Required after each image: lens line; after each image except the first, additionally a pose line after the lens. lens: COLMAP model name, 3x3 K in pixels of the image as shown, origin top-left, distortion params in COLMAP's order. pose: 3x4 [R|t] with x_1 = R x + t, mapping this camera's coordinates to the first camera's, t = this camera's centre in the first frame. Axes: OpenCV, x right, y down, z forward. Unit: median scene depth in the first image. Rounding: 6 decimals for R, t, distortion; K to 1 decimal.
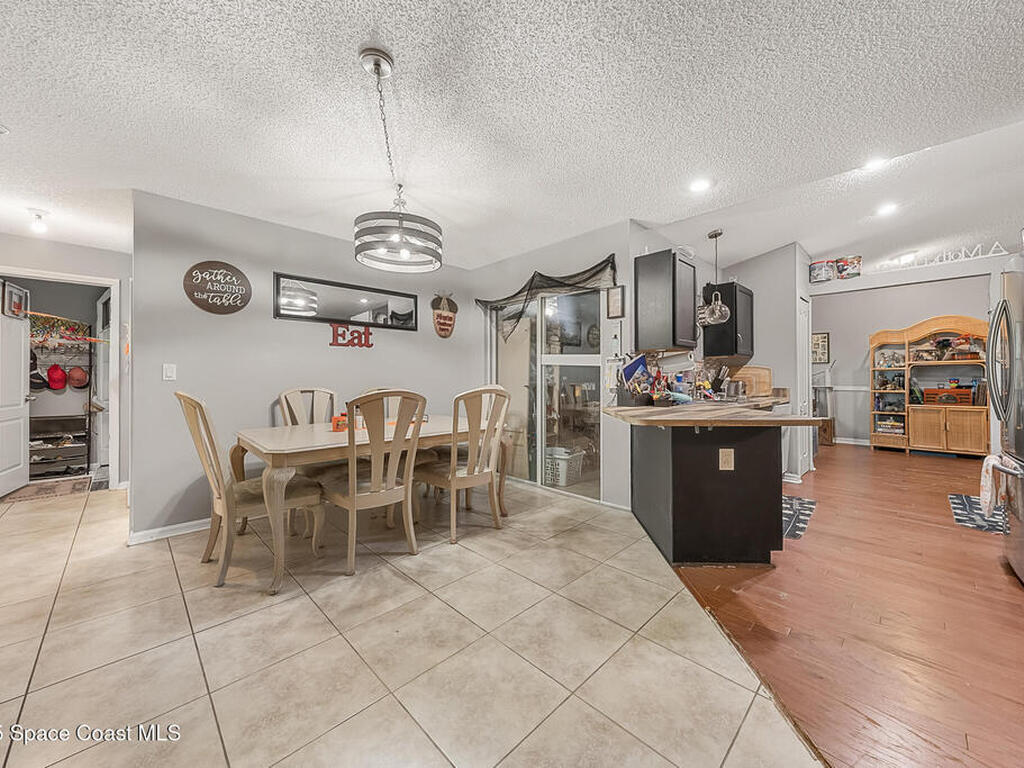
lens RADIAL K [[388.8, 0, 512.3], [0, 388.8, 378.3], [0, 0, 1]] dist [0.003344, 0.000136]
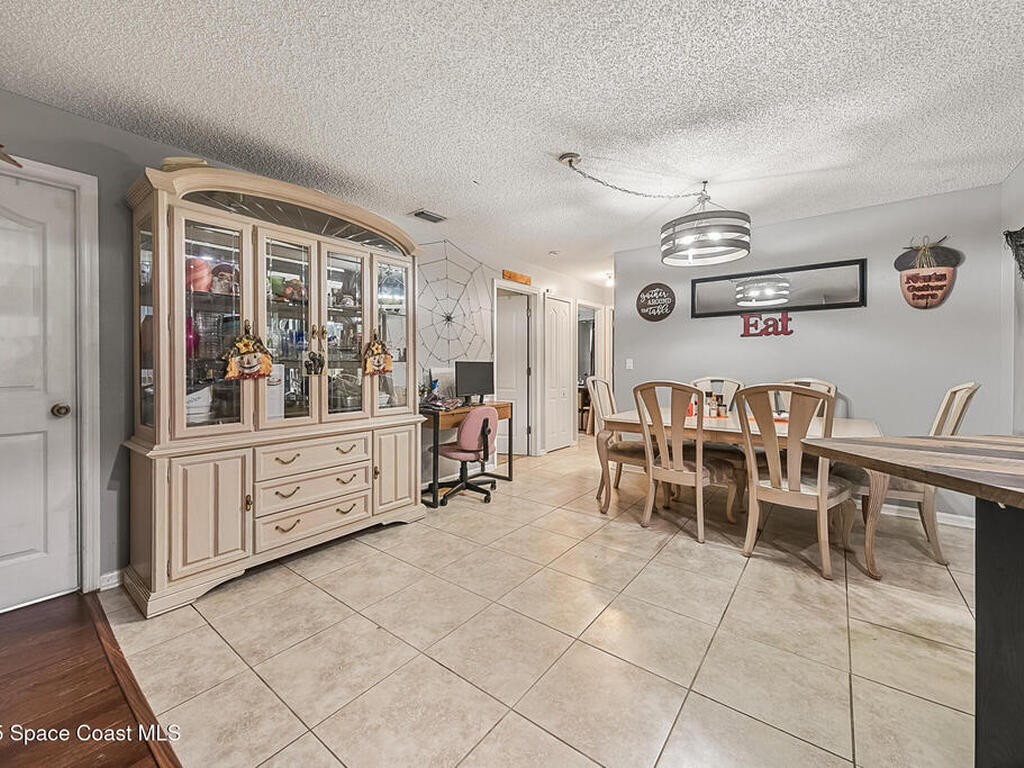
lens RADIAL K [[420.8, 0, 500.4], [0, 420.8, 367.1], [0, 0, 1]] dist [-0.001910, -0.000018]
pose [[0.106207, 0.005759, -0.994327, 0.681248], [-0.001450, 0.999983, 0.005637, -0.012100], [0.994343, 0.000843, 0.106214, 0.308762]]
